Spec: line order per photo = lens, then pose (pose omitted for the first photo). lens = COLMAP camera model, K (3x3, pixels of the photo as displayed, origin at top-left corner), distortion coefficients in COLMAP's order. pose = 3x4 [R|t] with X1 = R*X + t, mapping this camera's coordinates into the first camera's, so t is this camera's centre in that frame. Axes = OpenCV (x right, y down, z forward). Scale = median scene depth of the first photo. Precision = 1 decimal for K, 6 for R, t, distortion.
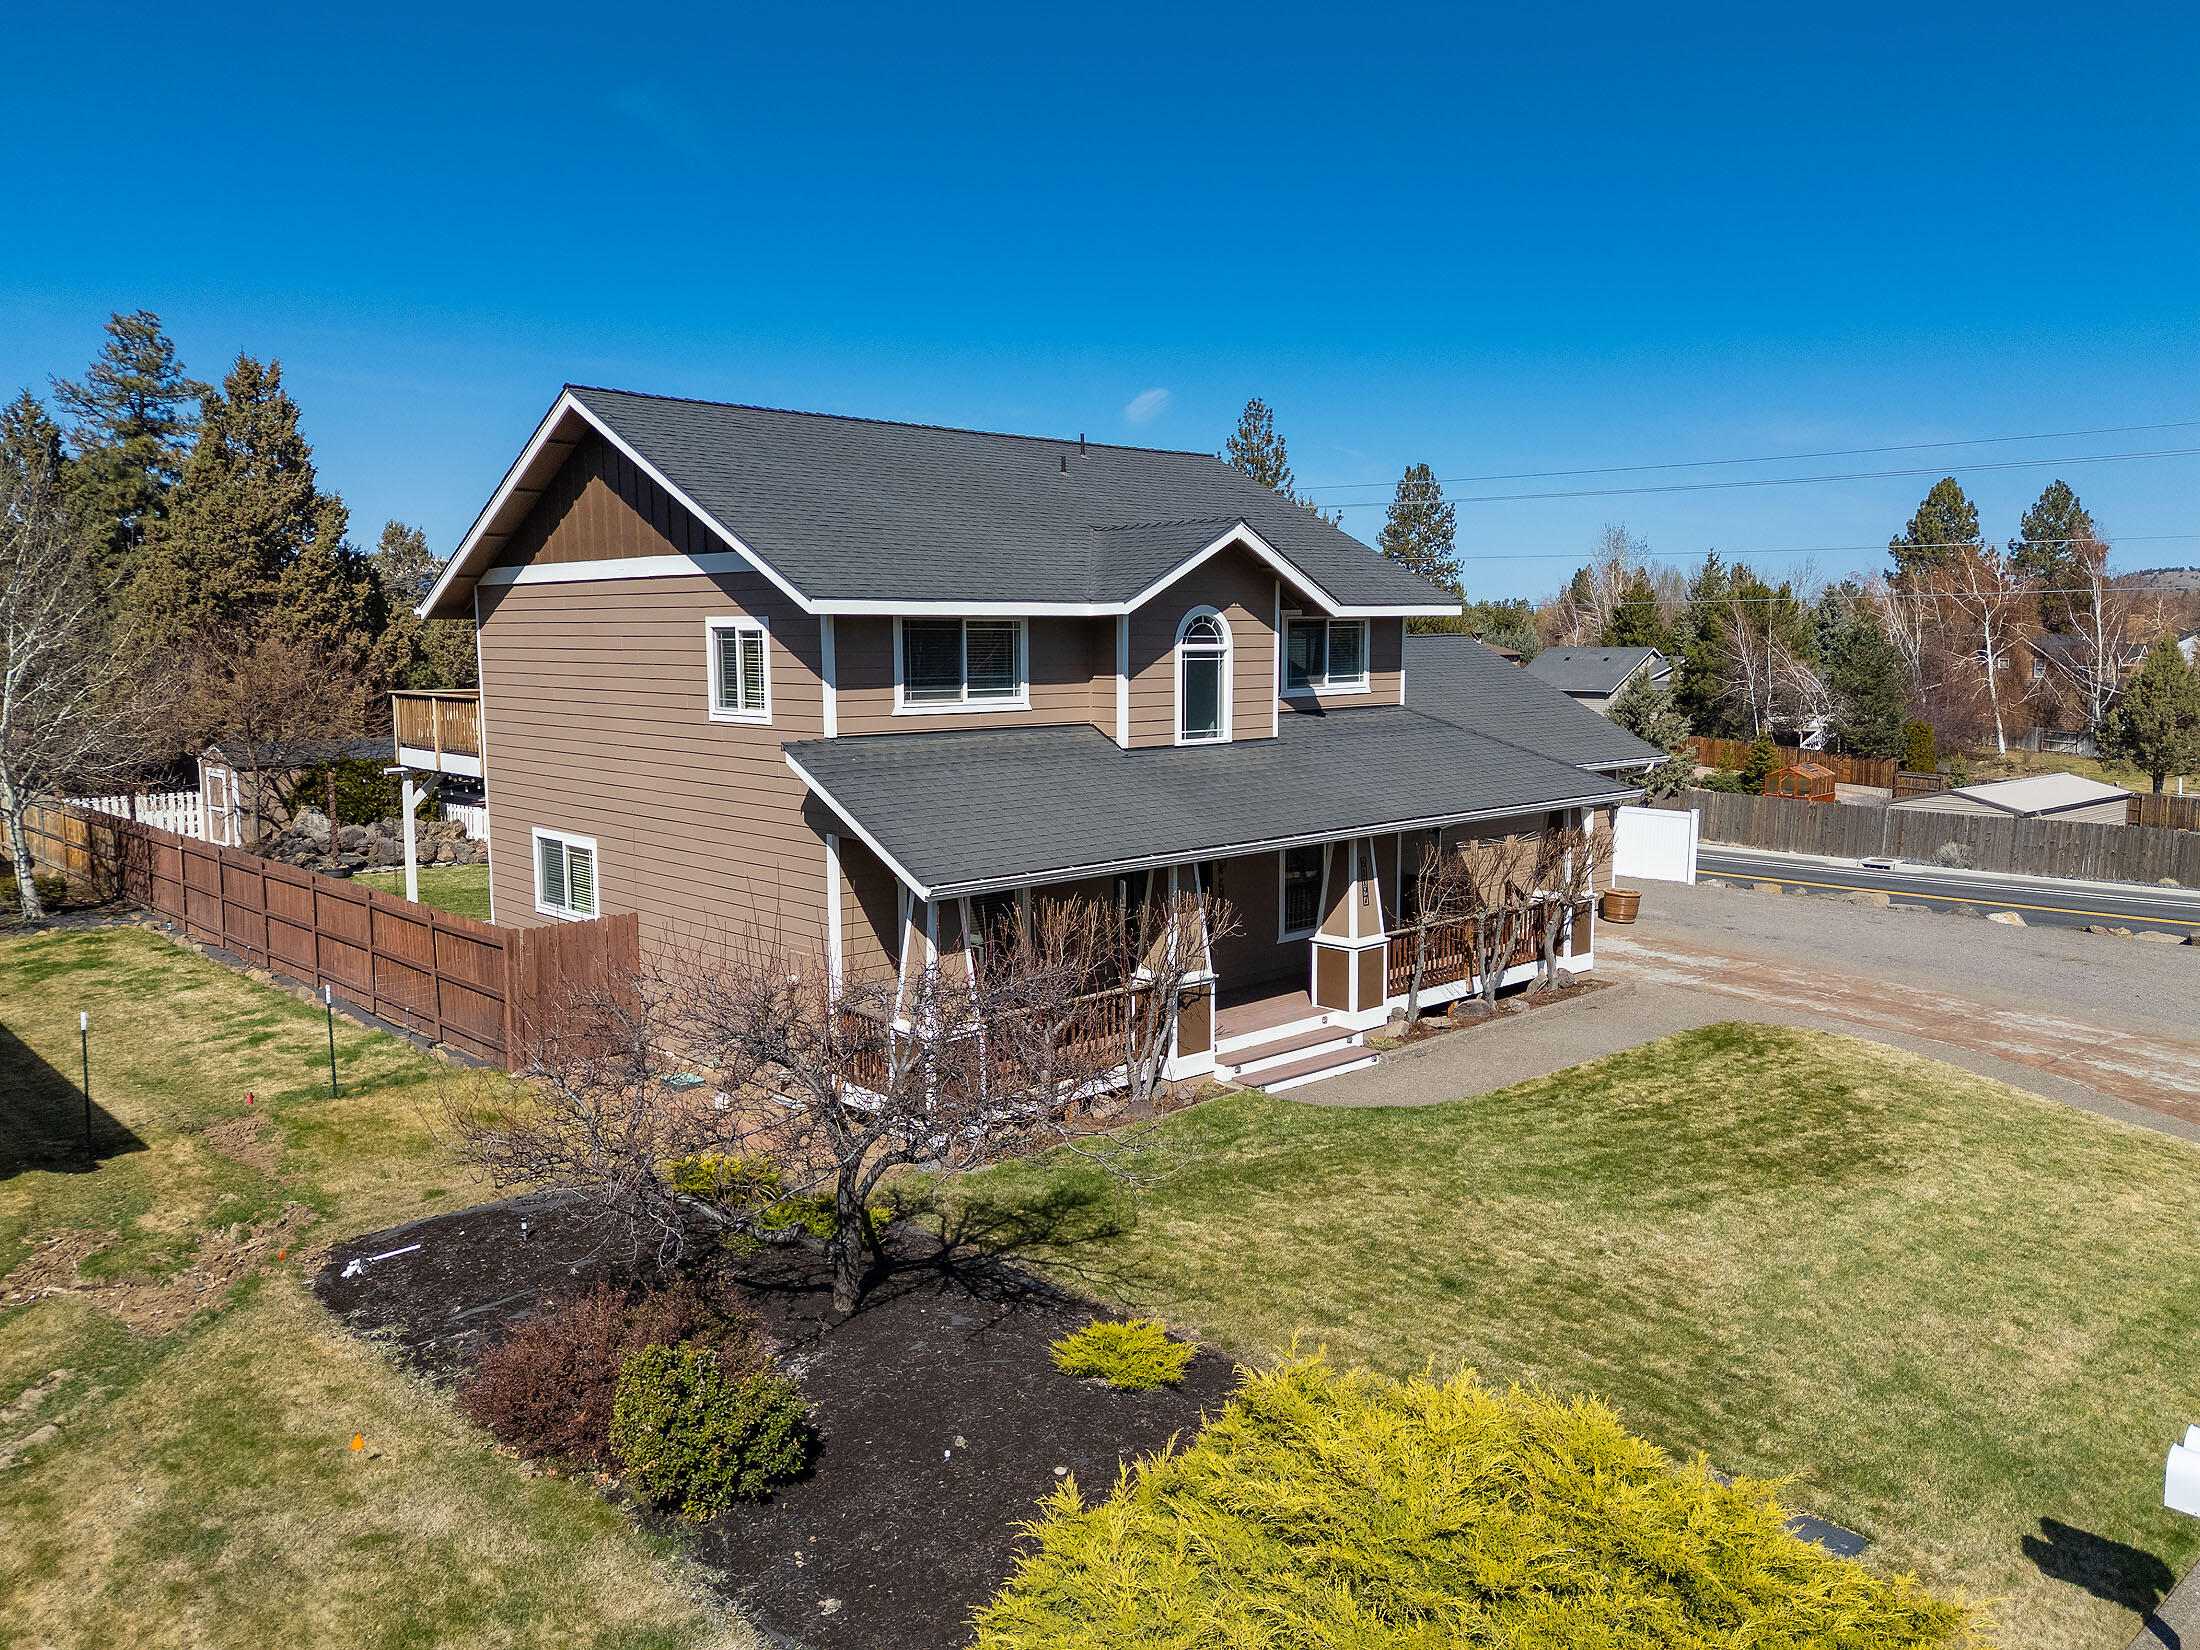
lens RADIAL K [[1609.3, 0, 1098.1], [0, 1609.3, 817.4], [0, 0, 1]] dist [0.071948, -0.058400]
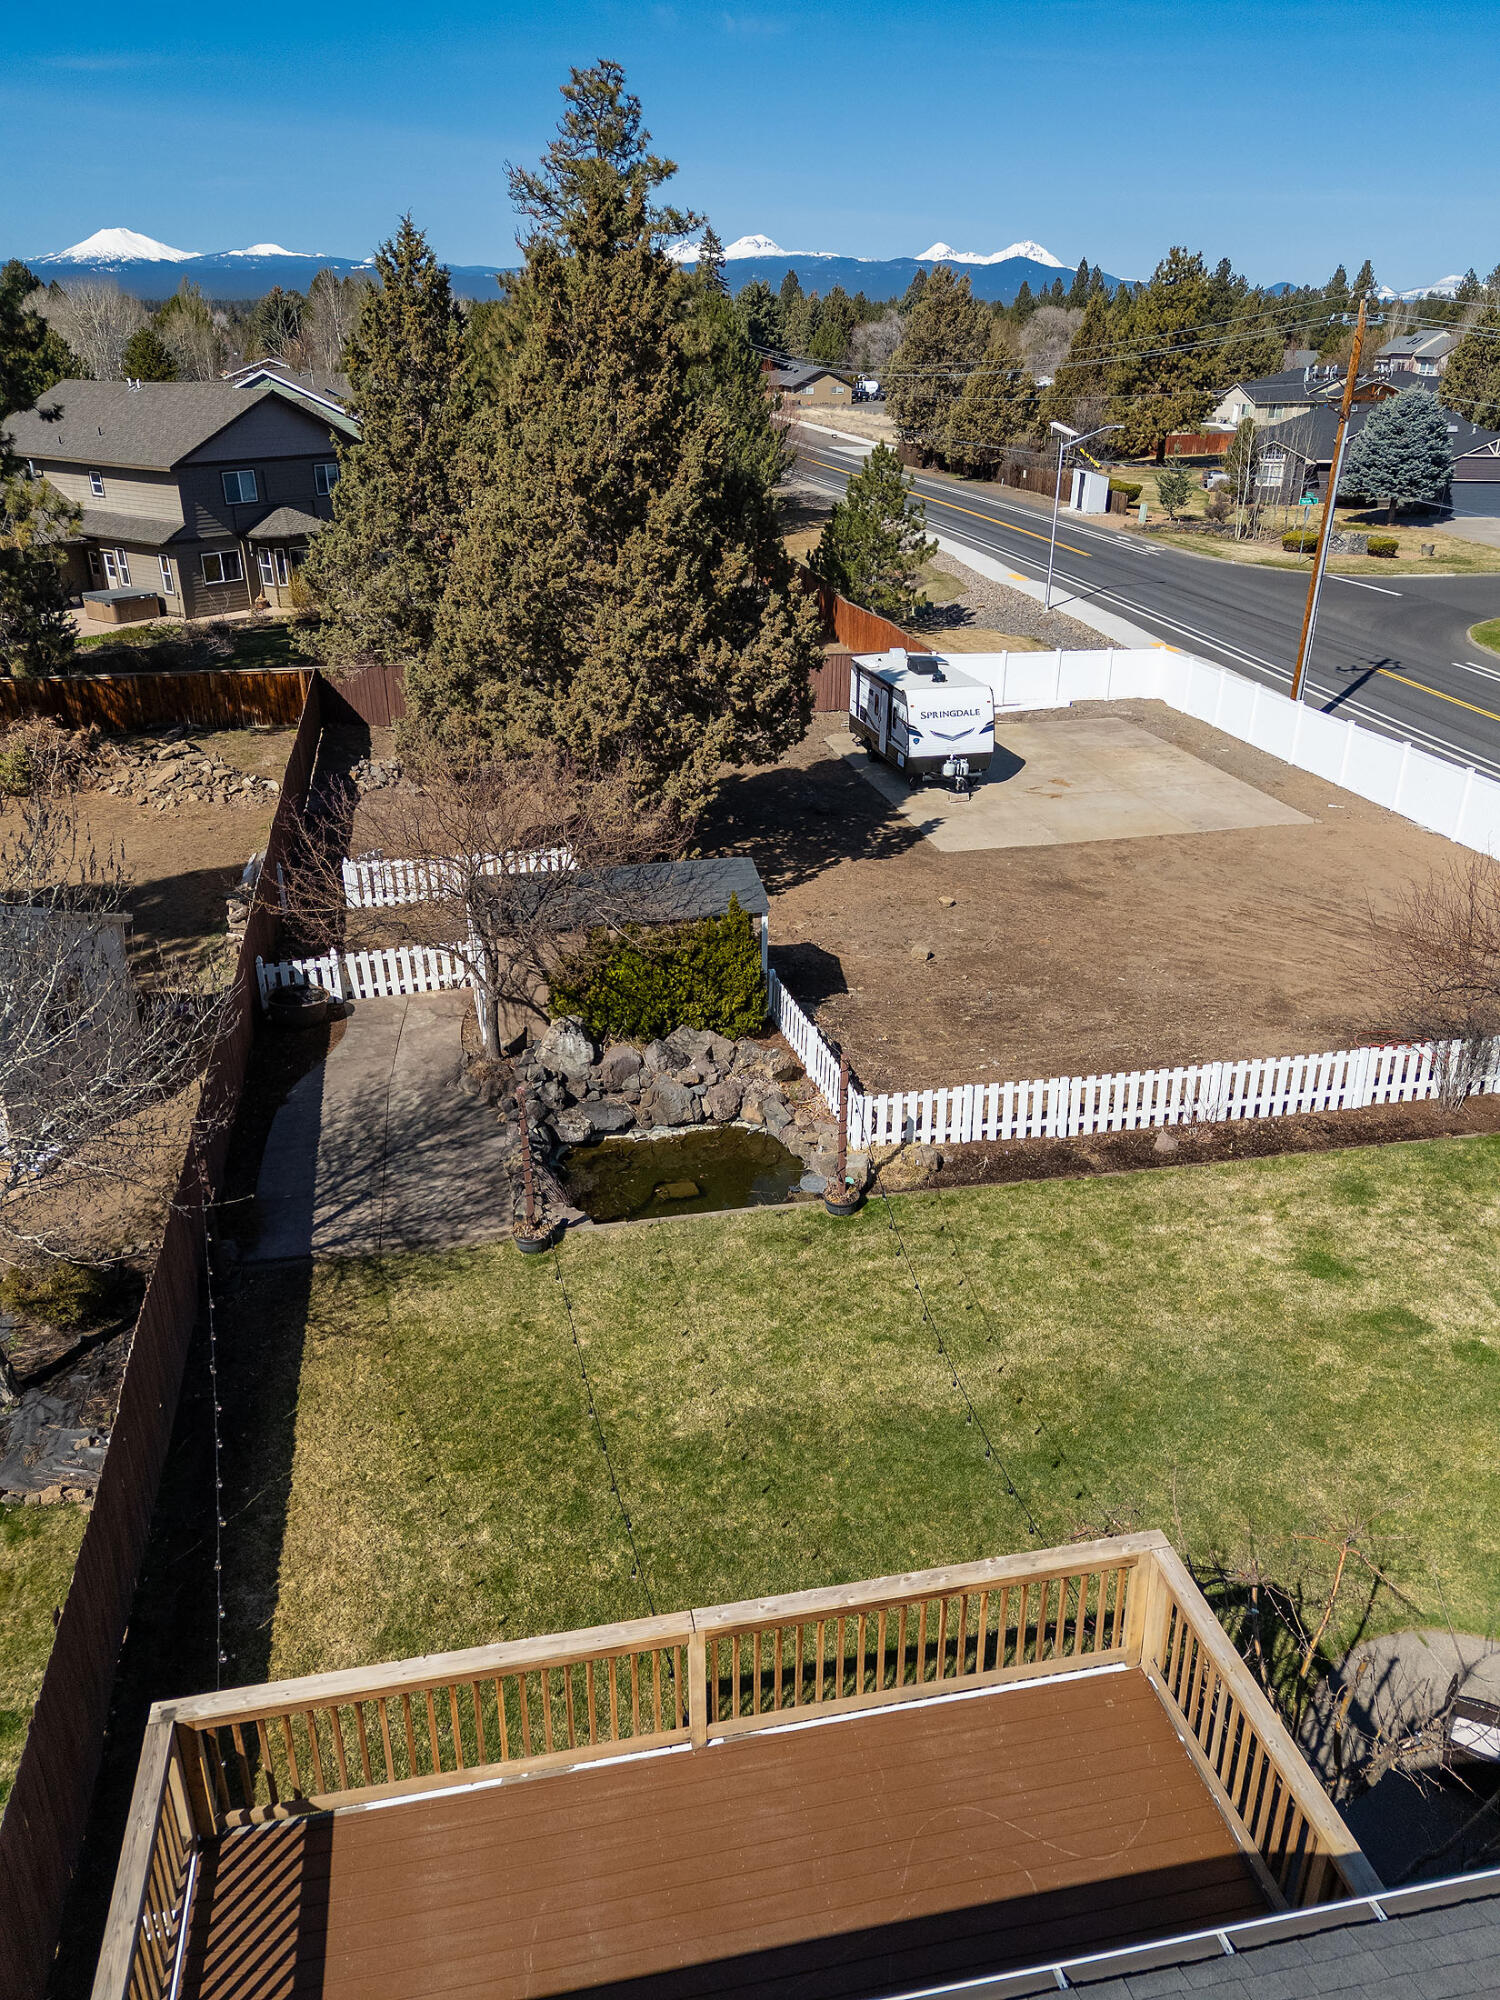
lens RADIAL K [[1466.3, 0, 750.0], [0, 1466.3, 1000.0], [0, 0, 1]] dist [0.073489, -0.062914]
pose [[0.855310, 0.216677, -0.470634, -0.298651], [-0.060098, 0.943713, 0.325260, -0.395253], [0.514620, -0.249914, 0.820188, 1.104991]]
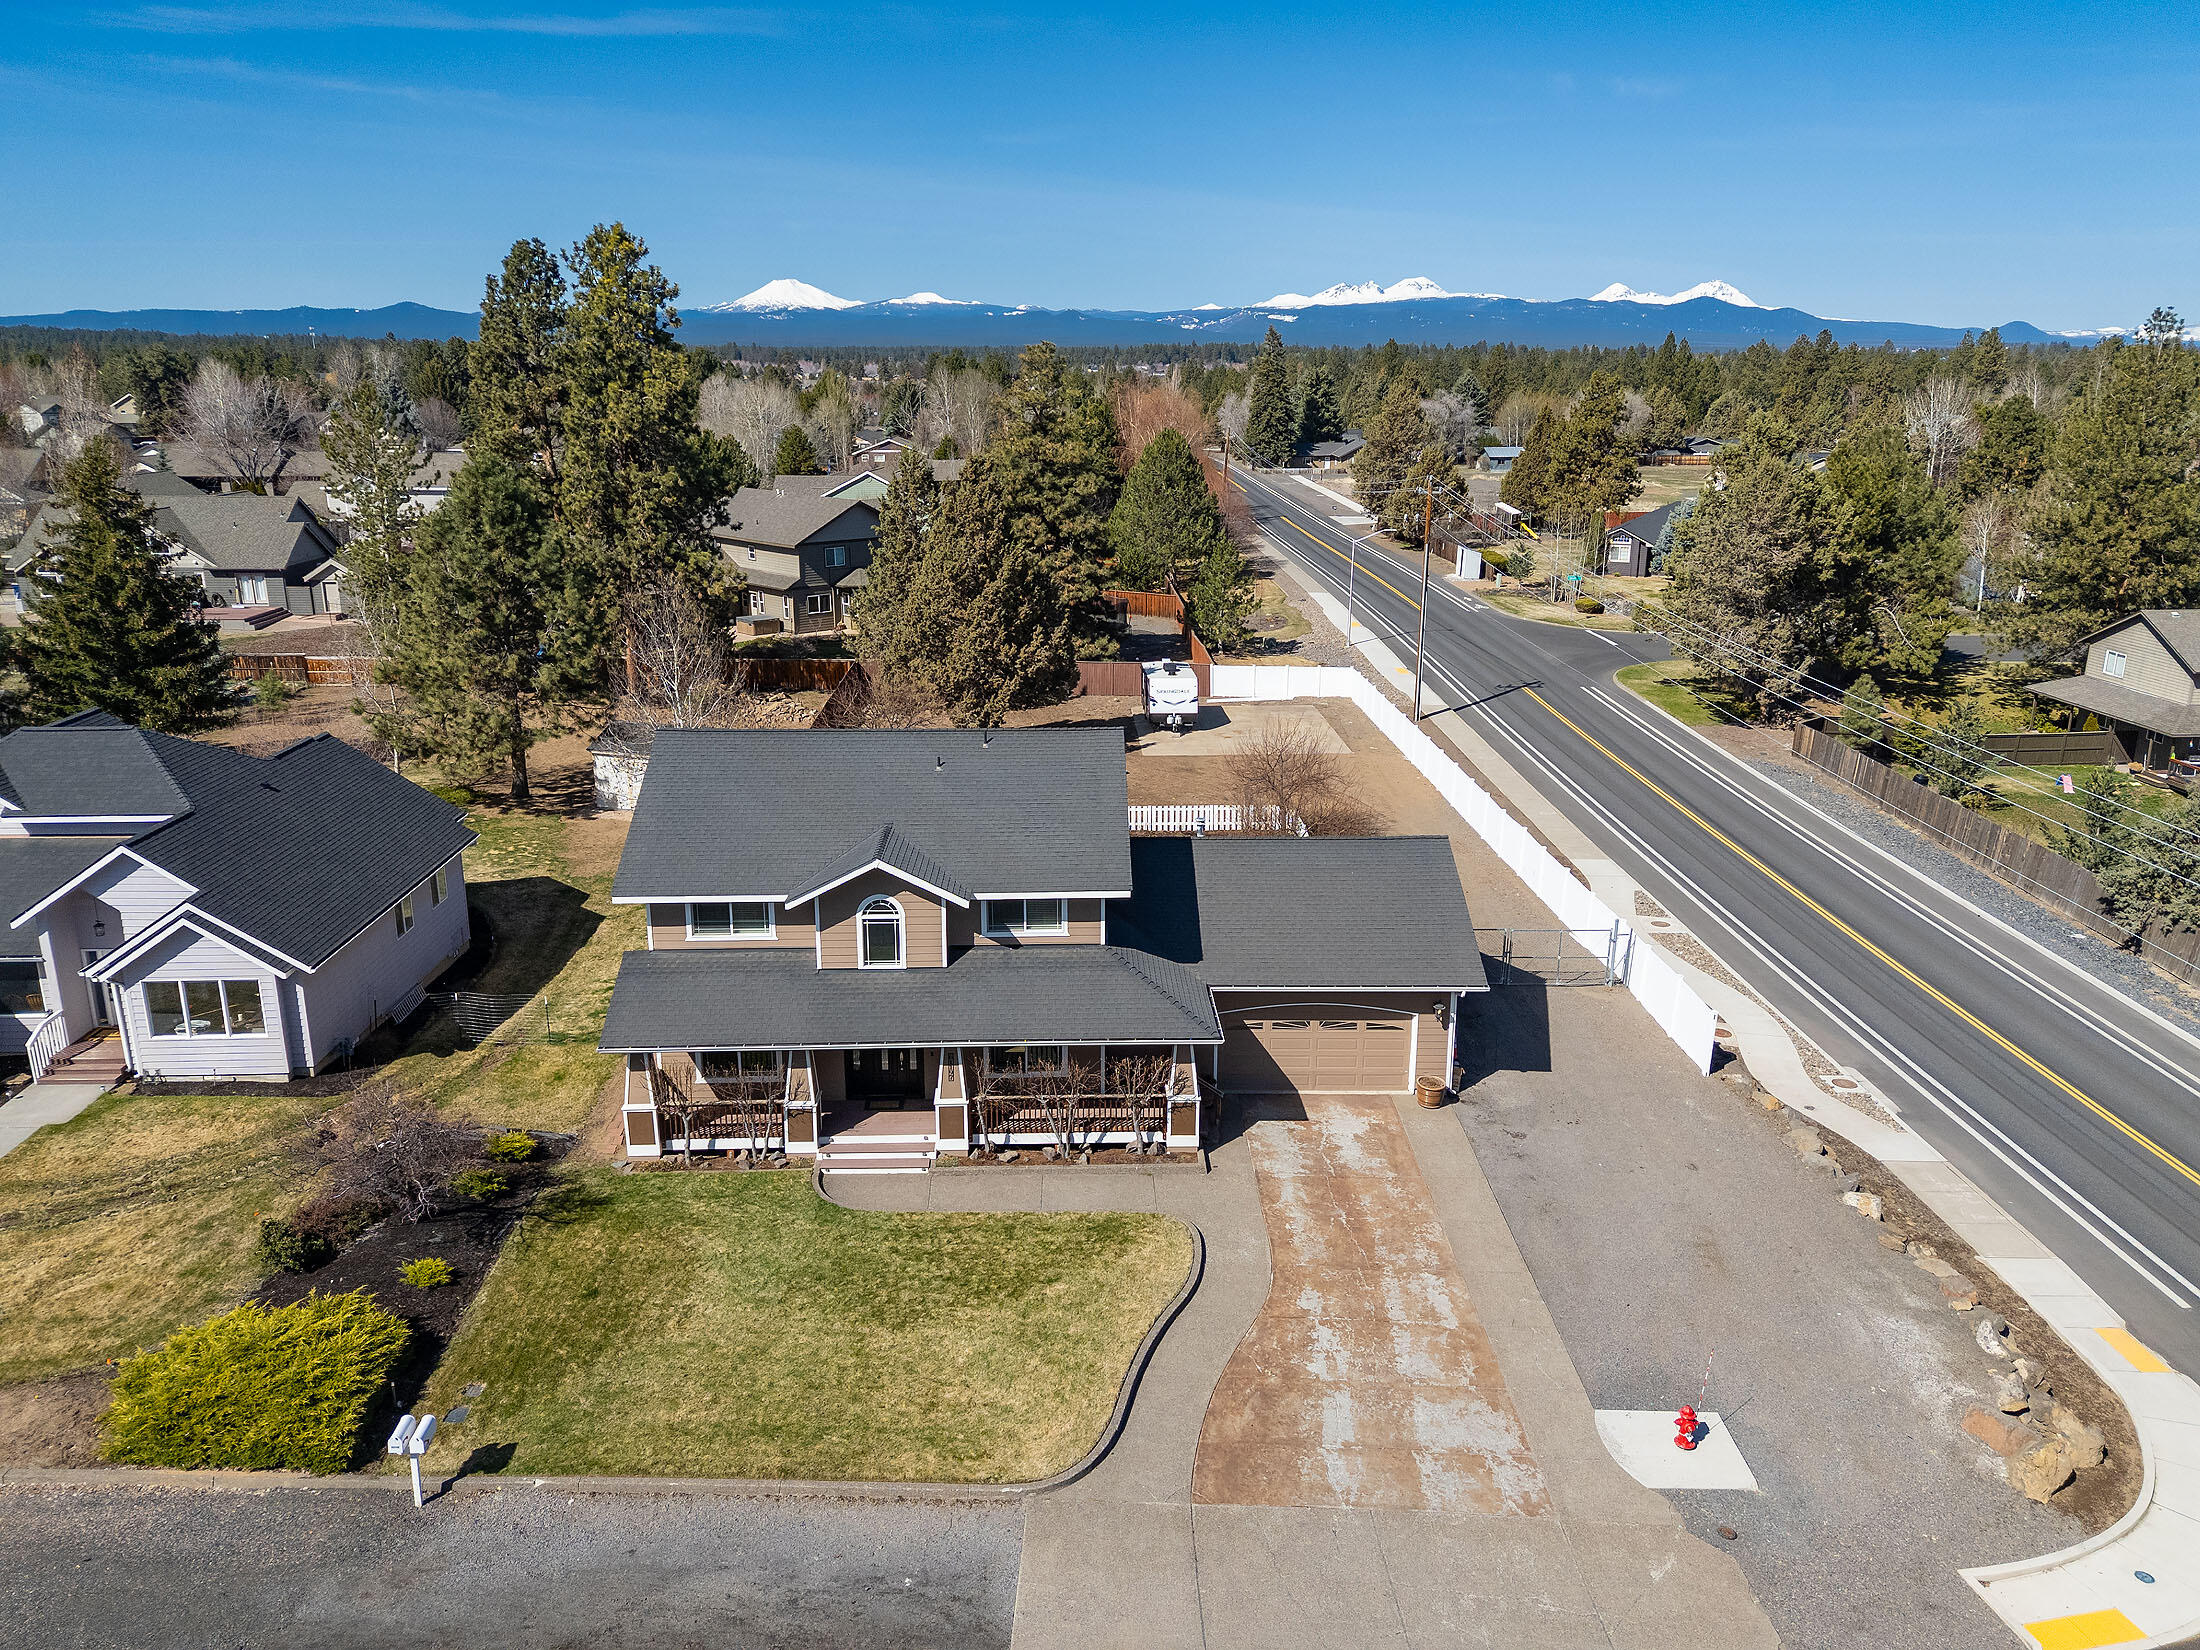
lens RADIAL K [[1612.9, 0, 1097.7], [0, 1612.9, 804.9], [0, 0, 1]] dist [0.073489, -0.062914]
pose [[0.748379, 0.177339, -0.639124, 1.333549], [-0.078476, 0.980500, 0.180170, -0.555853], [0.658612, -0.084680, 0.747703, -0.149083]]
